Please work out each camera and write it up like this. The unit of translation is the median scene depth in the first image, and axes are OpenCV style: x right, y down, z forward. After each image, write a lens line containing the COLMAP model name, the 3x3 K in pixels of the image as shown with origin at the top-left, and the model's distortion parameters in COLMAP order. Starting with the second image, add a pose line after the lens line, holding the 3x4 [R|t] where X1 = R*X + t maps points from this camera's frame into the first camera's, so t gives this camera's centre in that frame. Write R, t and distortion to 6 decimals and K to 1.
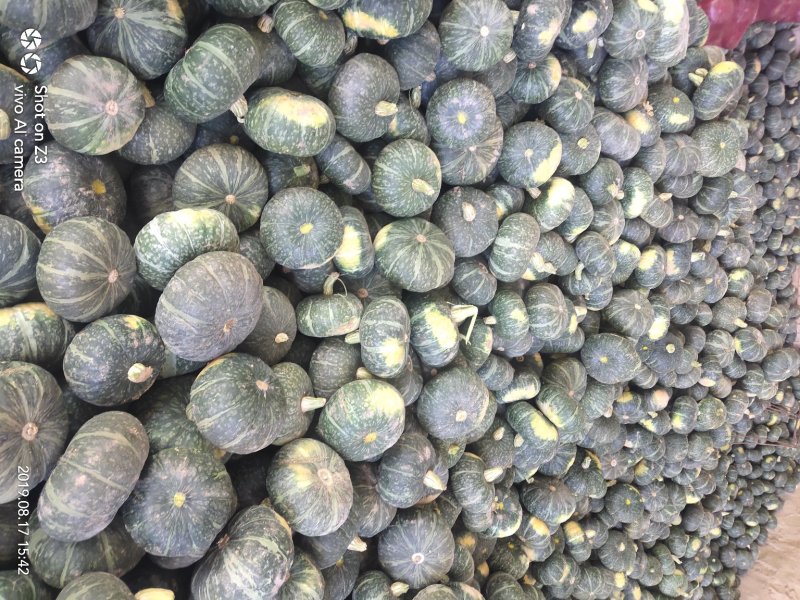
lens RADIAL K [[596.2, 0, 392.3], [0, 596.2, 298.6], [0, 0, 1]] dist [-0.030359, 0.018416]
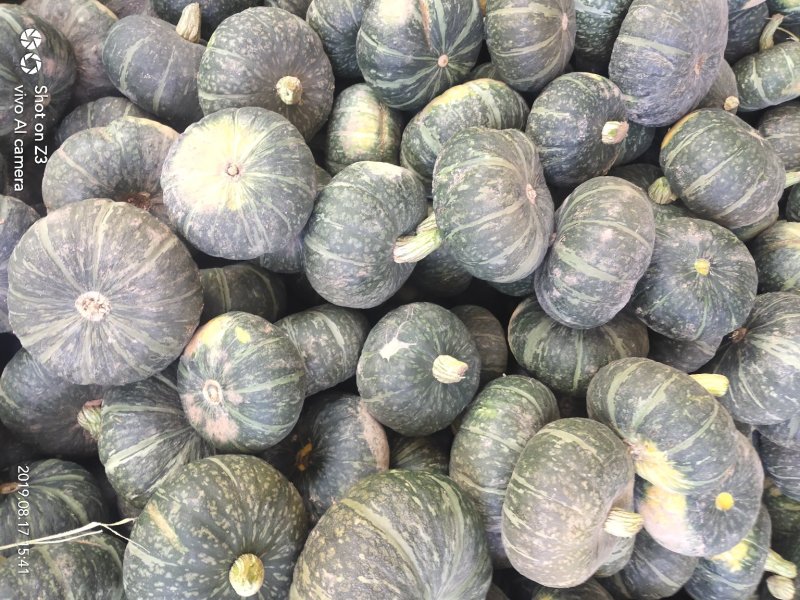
lens RADIAL K [[596.2, 0, 402.8], [0, 596.2, 296.9], [0, 0, 1]] dist [-0.030359, 0.018416]
pose [[0.919887, -0.164772, -0.355891, -0.464036], [0.184510, 0.982585, 0.021991, 0.293561], [0.346069, -0.085895, 0.934269, 0.112799]]
